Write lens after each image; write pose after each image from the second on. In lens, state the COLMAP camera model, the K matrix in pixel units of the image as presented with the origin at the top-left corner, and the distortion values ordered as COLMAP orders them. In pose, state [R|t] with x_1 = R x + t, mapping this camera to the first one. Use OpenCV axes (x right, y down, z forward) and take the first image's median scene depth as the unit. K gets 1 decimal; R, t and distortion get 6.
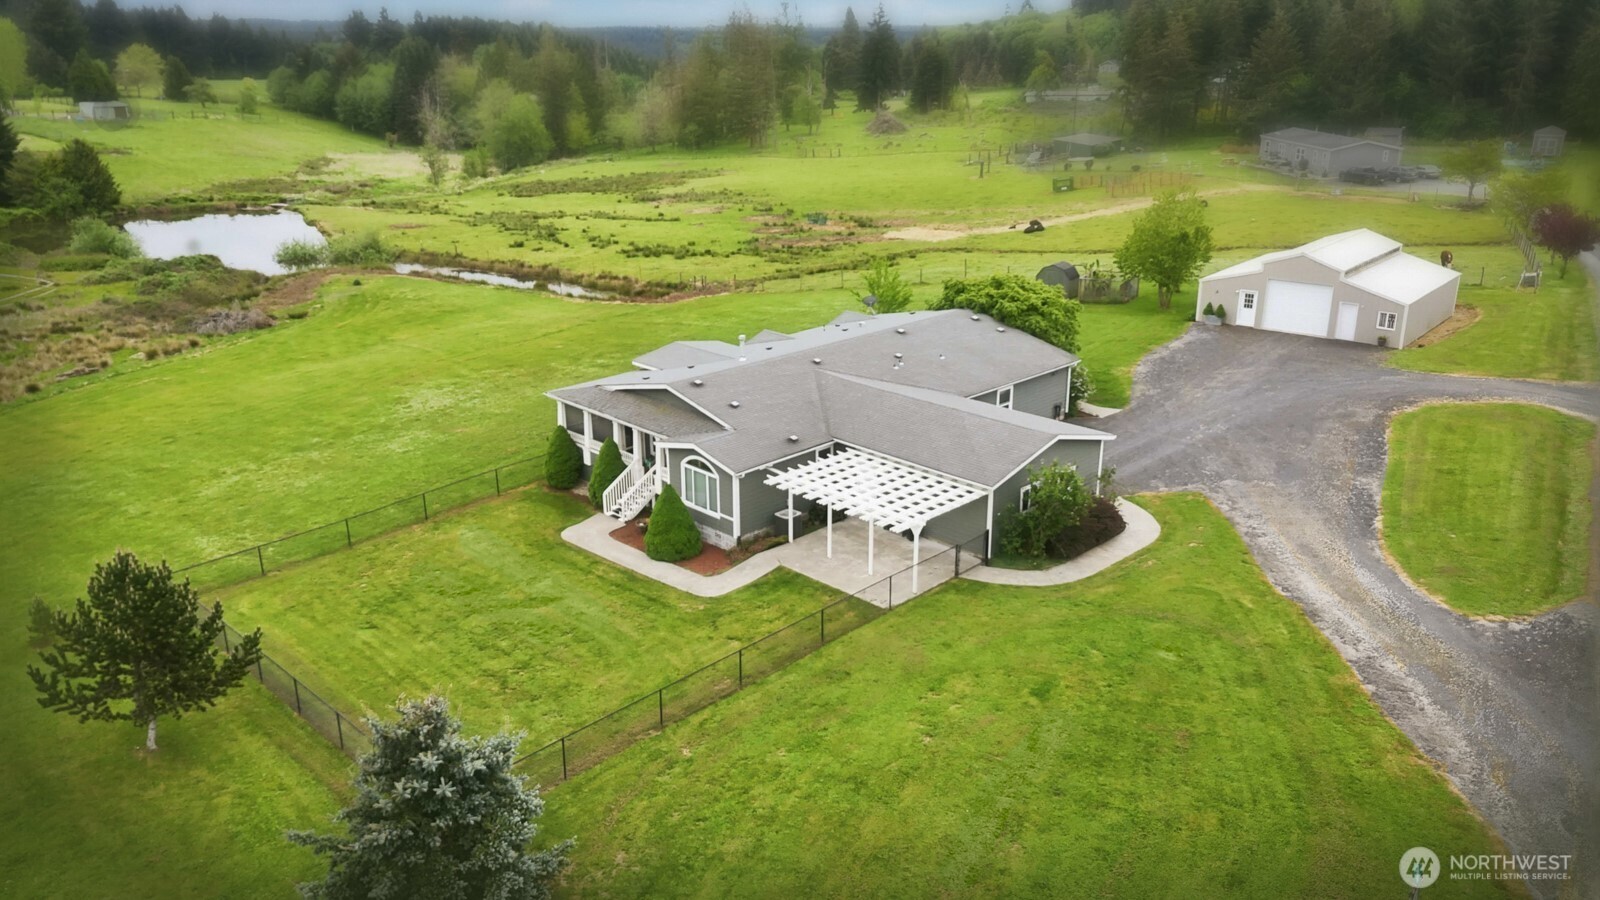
lens RADIAL K [[1182.4, 0, 800.0], [0, 1182.4, 450.0], [0, 0, 1]] dist [0.066829, -0.058352]
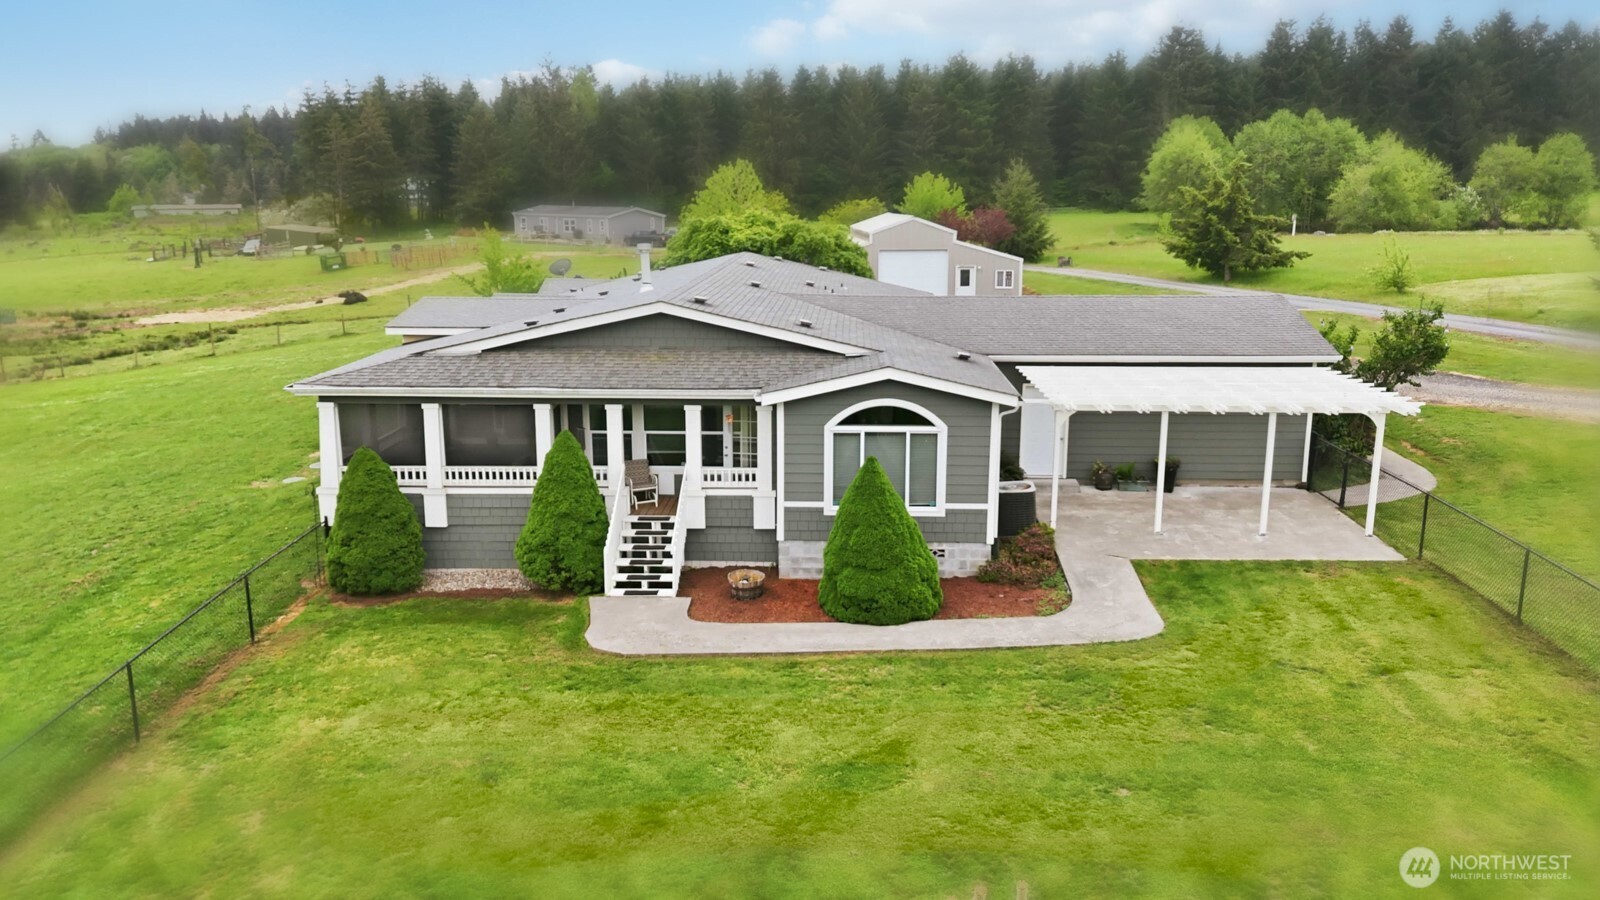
lens RADIAL K [[1182.4, 0, 800.0], [0, 1182.4, 450.0], [0, 0, 1]] dist [0.066829, -0.058352]
pose [[0.726512, -0.141251, 0.672479, -0.417856], [0.224044, 0.973858, -0.037490, 0.034735], [-0.649604, 0.177902, 0.739166, 0.637222]]
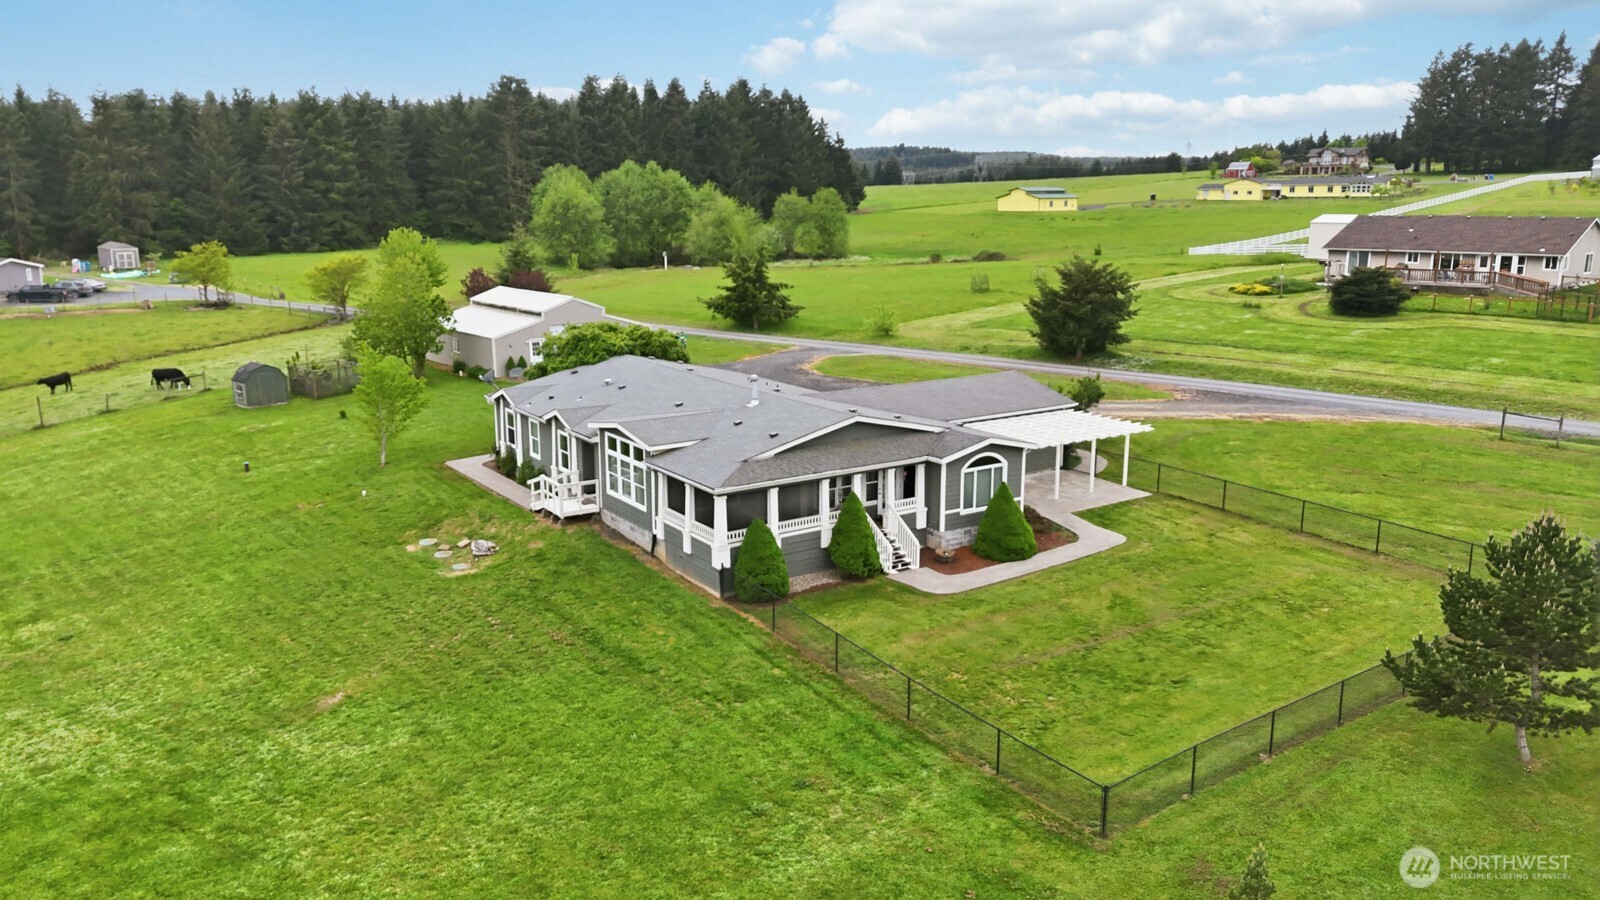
lens RADIAL K [[1182.4, 0, 800.0], [0, 1182.4, 450.0], [0, 0, 1]] dist [0.066829, -0.058352]
pose [[0.182623, -0.204708, 0.961636, -1.007329], [0.324487, 0.935829, 0.137592, -0.172952], [-0.928093, 0.286911, 0.237330, 0.865844]]
